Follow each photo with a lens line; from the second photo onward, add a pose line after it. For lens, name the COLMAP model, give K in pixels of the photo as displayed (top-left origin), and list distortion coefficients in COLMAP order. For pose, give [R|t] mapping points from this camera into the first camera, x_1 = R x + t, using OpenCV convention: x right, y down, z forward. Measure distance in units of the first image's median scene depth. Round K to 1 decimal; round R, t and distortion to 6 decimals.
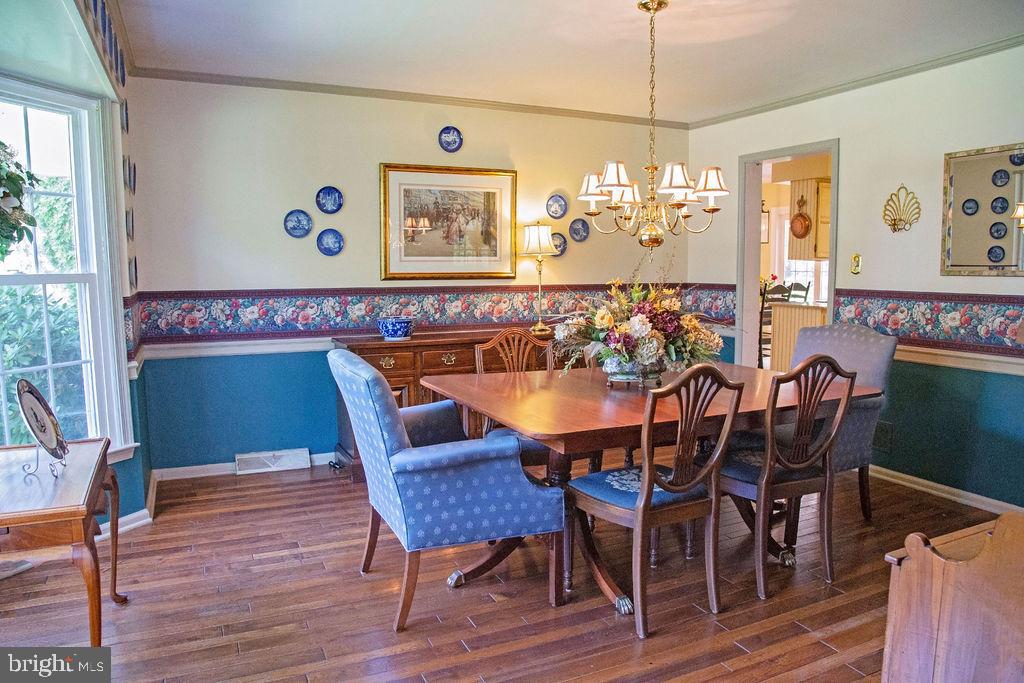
lens RADIAL K [[707.2, 0, 513.8], [0, 707.2, 342.6], [0, 0, 1]] dist [-0.107297, 0.056740]
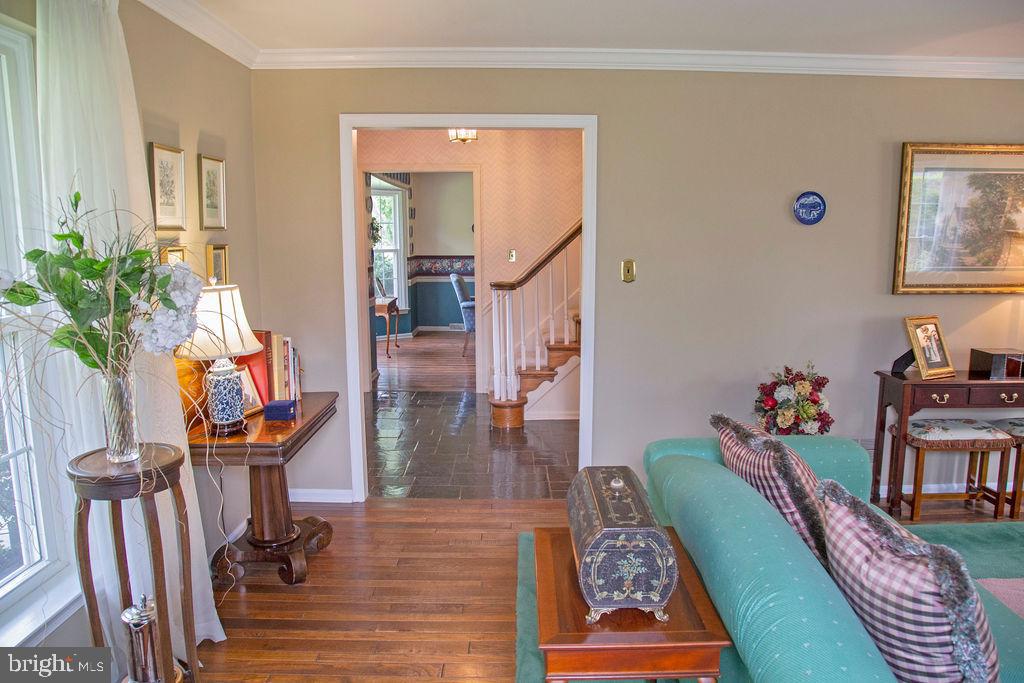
lens RADIAL K [[707.2, 0, 510.6], [0, 707.2, 340.7], [0, 0, 1]] dist [-0.107297, 0.056740]
pose [[0.906601, 0.065434, -0.416884, 0.974646], [-0.047795, 0.997470, 0.052623, 0.095951], [0.419273, -0.027783, 0.907435, -1.365305]]
